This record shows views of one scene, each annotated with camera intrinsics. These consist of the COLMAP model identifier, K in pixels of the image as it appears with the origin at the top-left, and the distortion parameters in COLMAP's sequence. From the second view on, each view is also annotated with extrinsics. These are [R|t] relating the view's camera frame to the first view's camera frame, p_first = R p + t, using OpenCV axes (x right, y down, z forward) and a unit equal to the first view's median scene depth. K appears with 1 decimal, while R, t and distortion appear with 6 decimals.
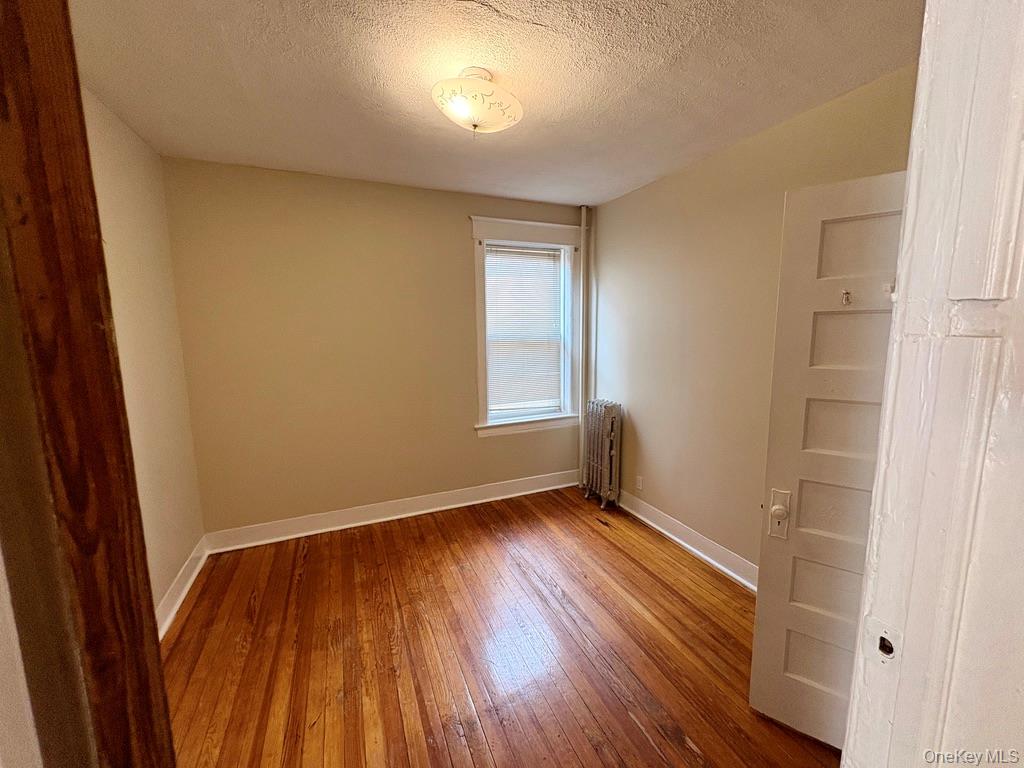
lens RADIAL K [[408.3, 0, 514.0], [0, 408.3, 381.7], [0, 0, 1]] dist [0.000058, -0.000040]
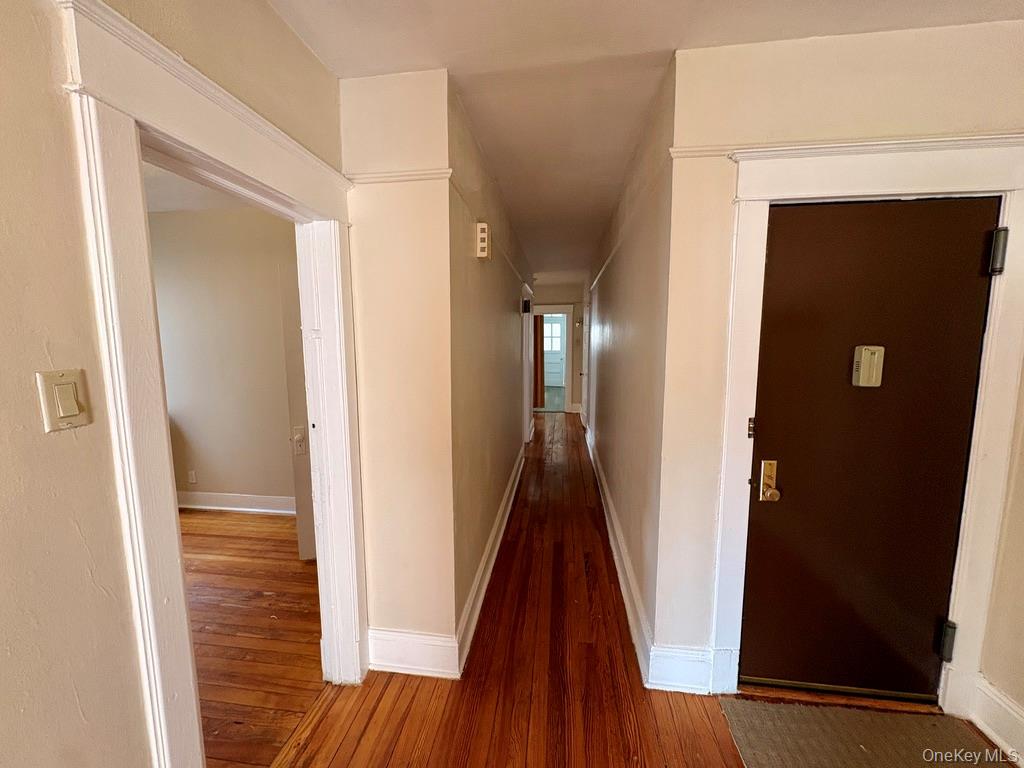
lens RADIAL K [[408.3, 0, 511.0], [0, 408.3, 384.6], [0, 0, 1]] dist [0.000058, -0.000040]
pose [[0.514115, -0.093576, 0.852602, -0.275310], [0.111081, 0.992924, 0.041995, 0.078270], [-0.850498, 0.073117, 0.520871, -0.536299]]
